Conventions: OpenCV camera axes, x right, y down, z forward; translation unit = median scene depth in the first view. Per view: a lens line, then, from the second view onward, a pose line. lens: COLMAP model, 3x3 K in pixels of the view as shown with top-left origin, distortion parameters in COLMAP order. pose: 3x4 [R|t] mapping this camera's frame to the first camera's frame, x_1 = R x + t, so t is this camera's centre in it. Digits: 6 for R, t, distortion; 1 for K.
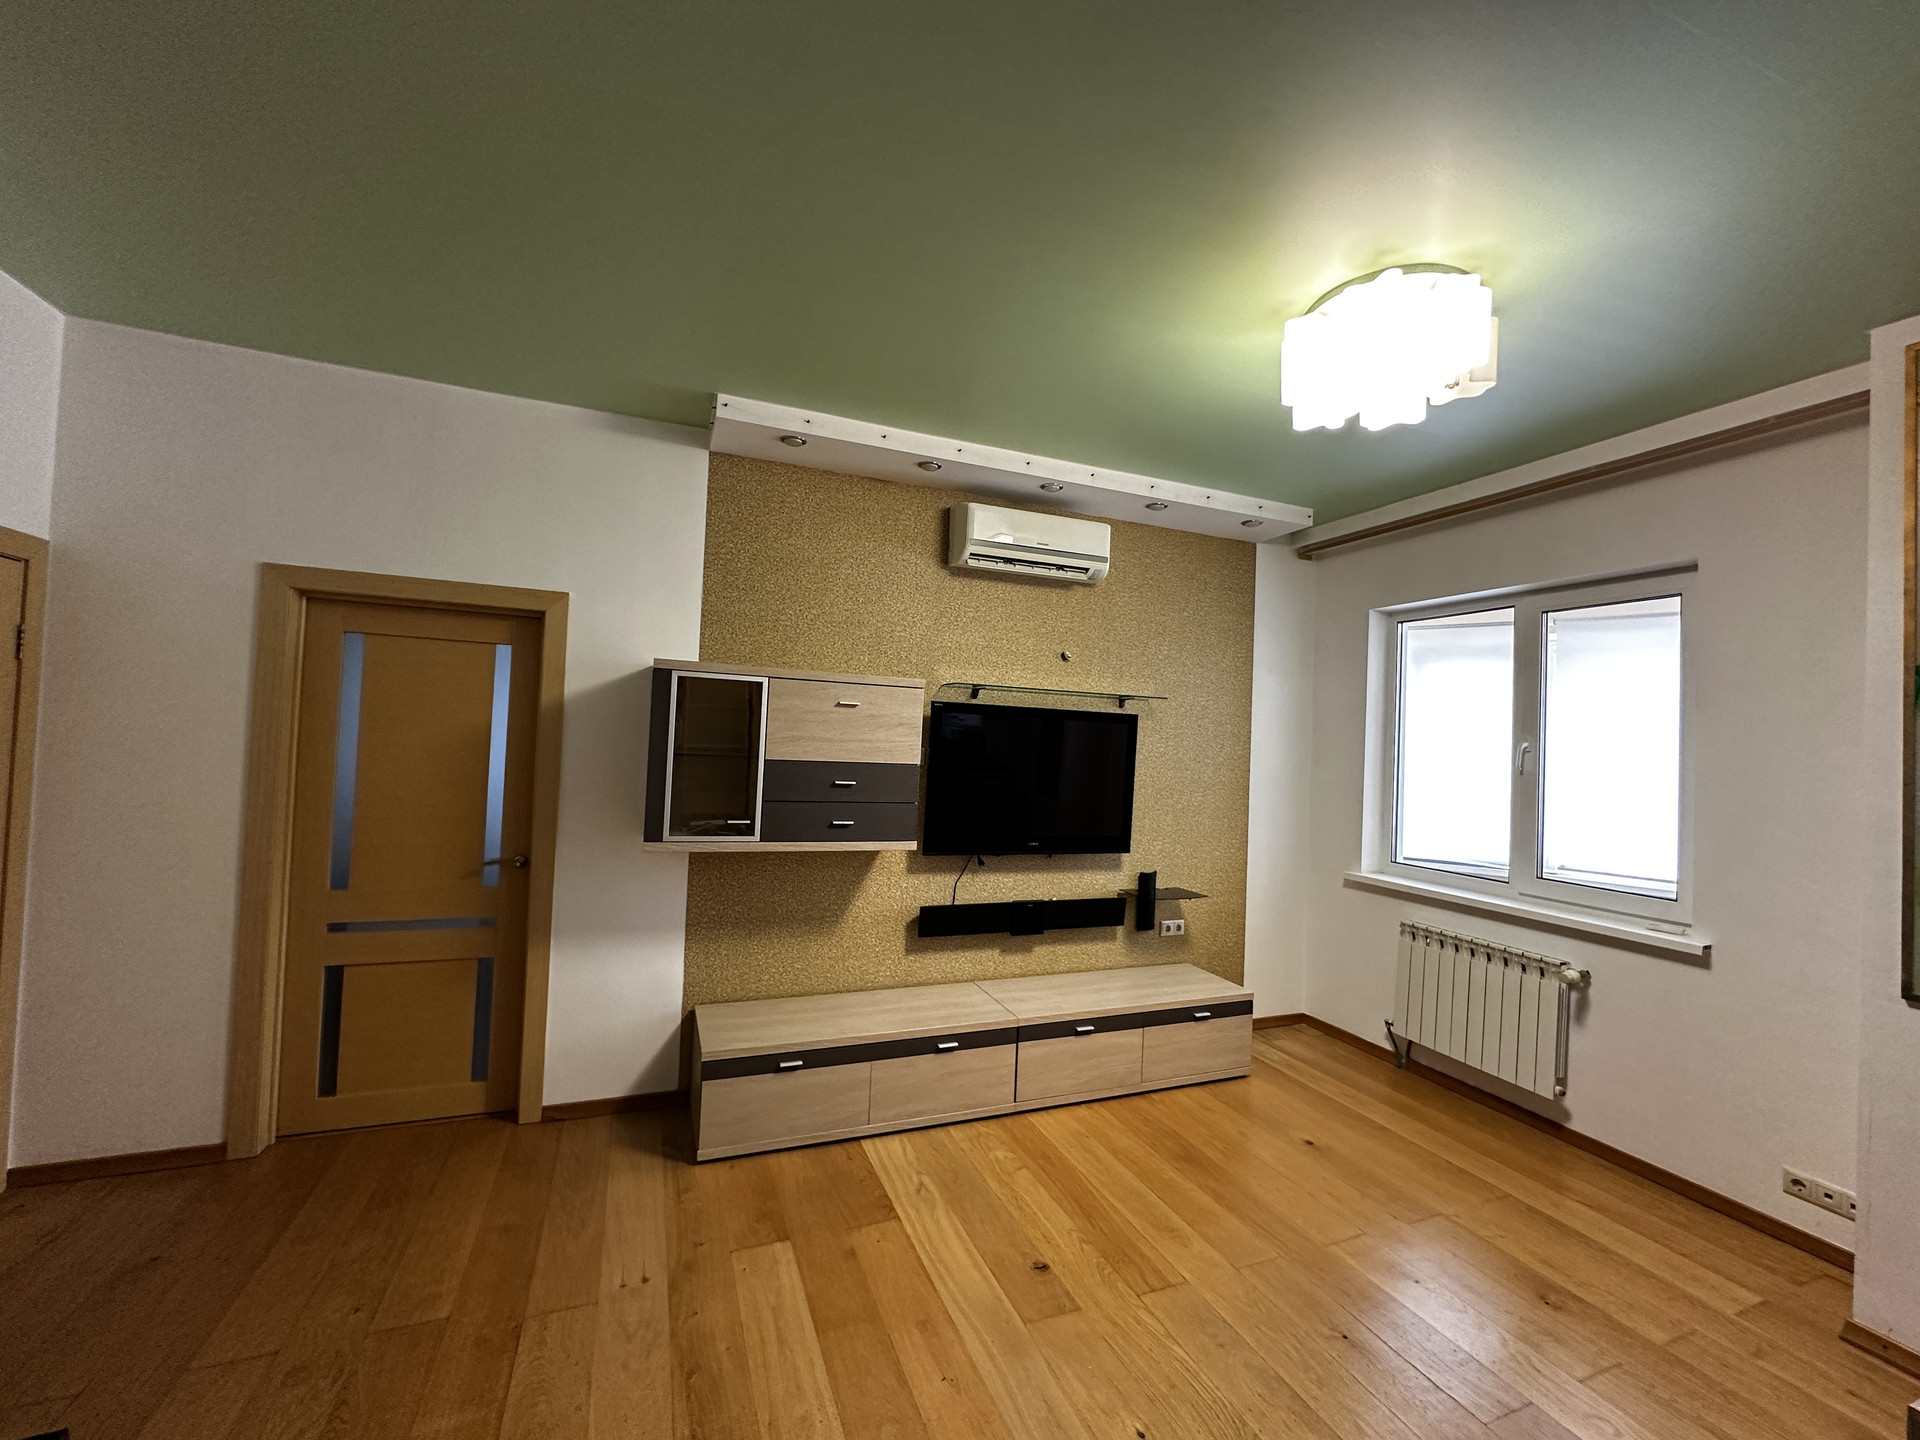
lens RADIAL K [[767.4, 0, 960.0], [0, 767.4, 720.0], [0, 0, 1]] dist [-0.001806, 0.000147]
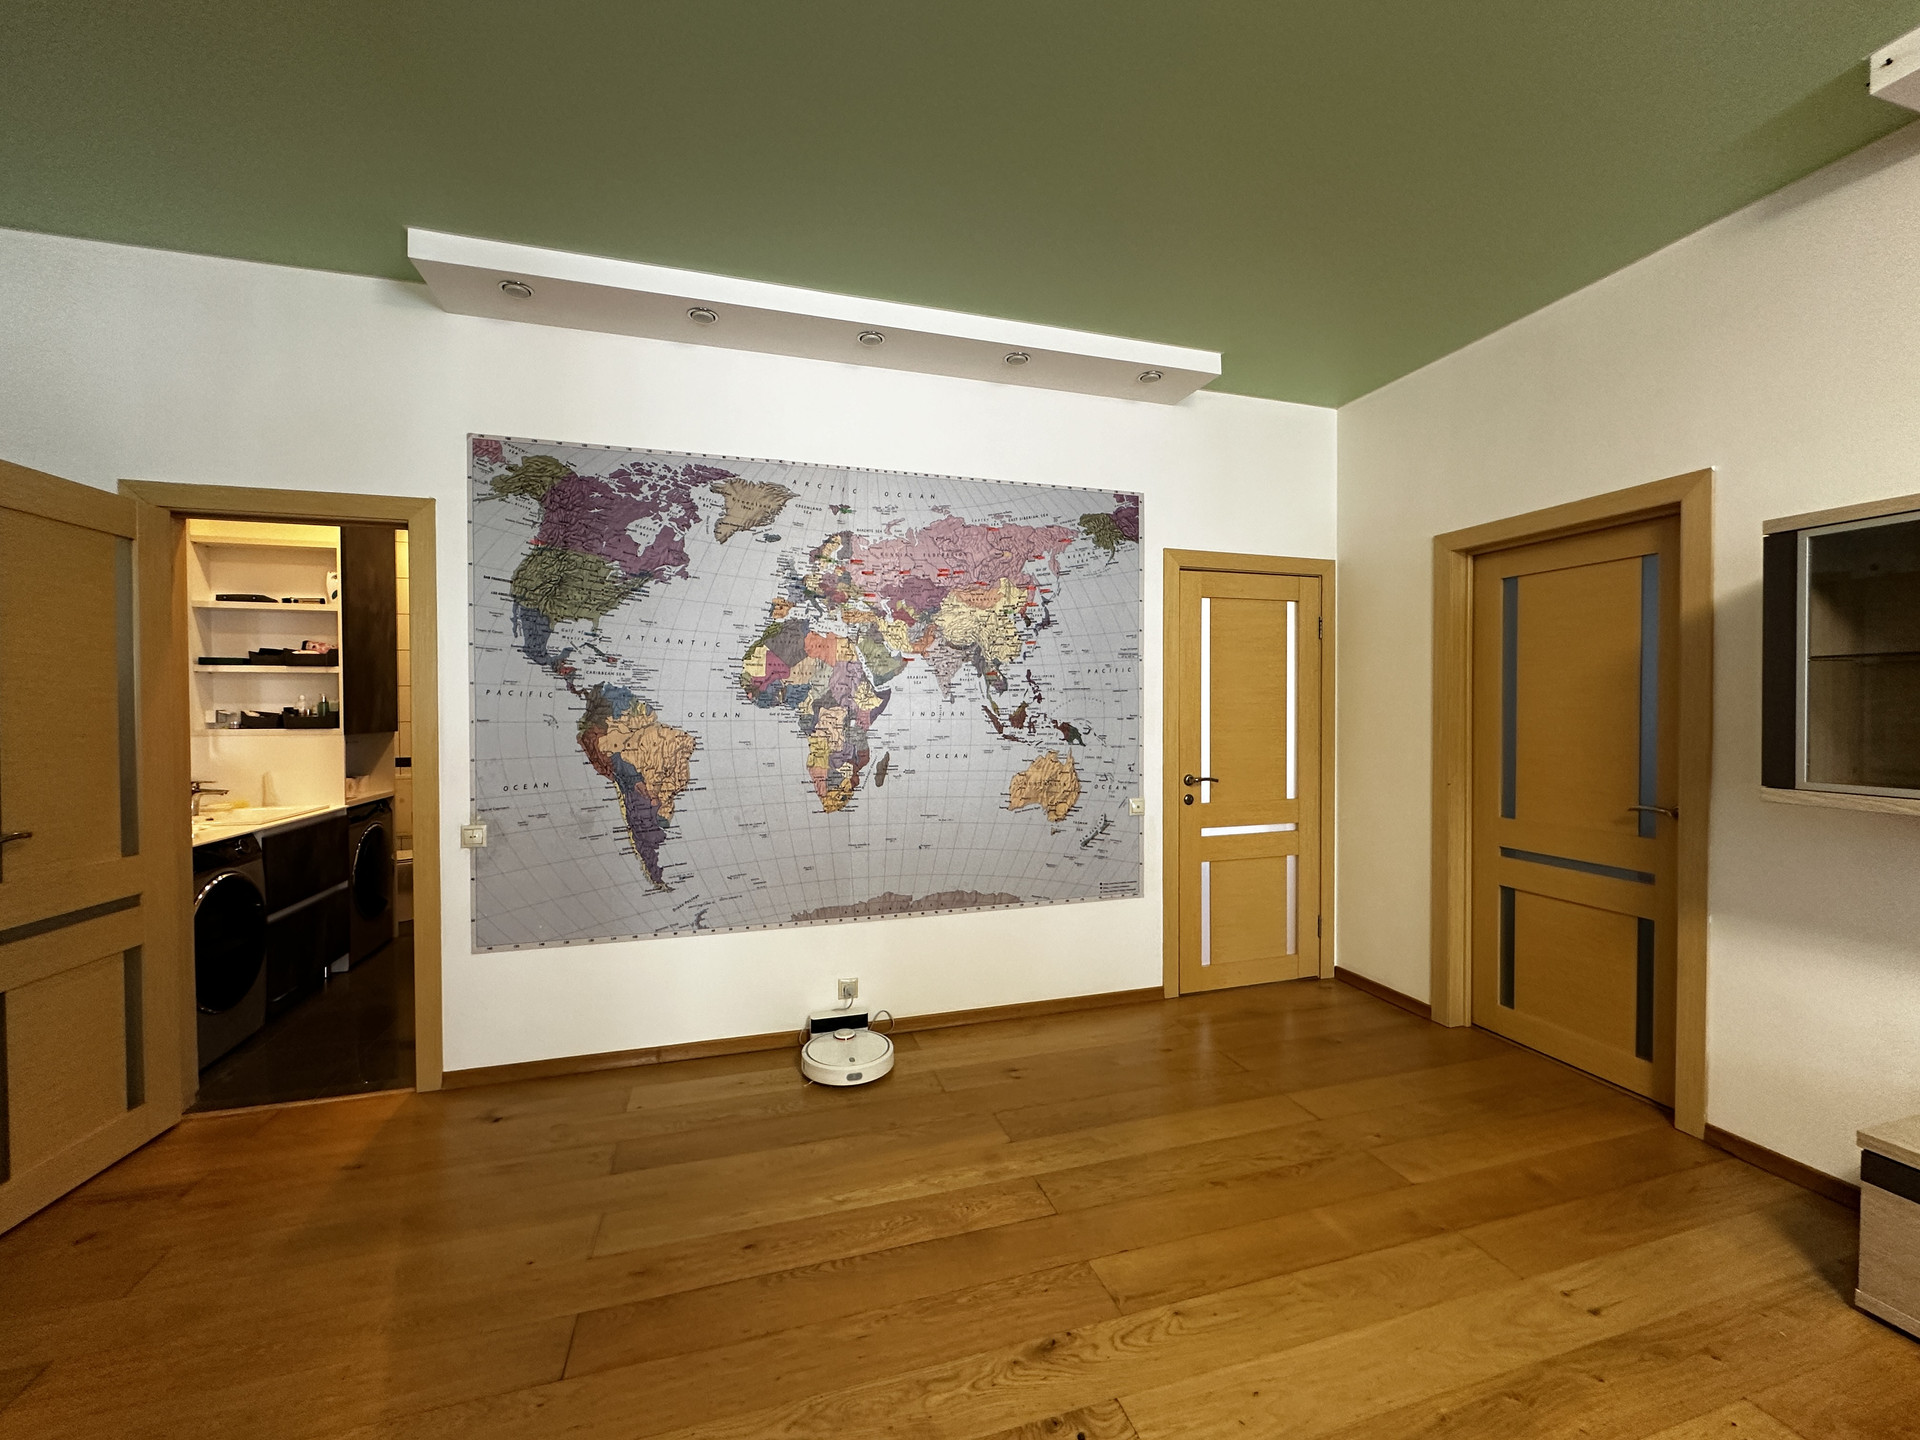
lens RADIAL K [[767.4, 0, 960.0], [0, 767.4, 720.0], [0, 0, 1]] dist [-0.001806, 0.000147]
pose [[-0.082727, -0.030609, -0.996102, 0.337208], [0.021460, 0.999242, -0.032488, 0.104552], [0.996341, -0.024064, -0.082007, 0.329404]]
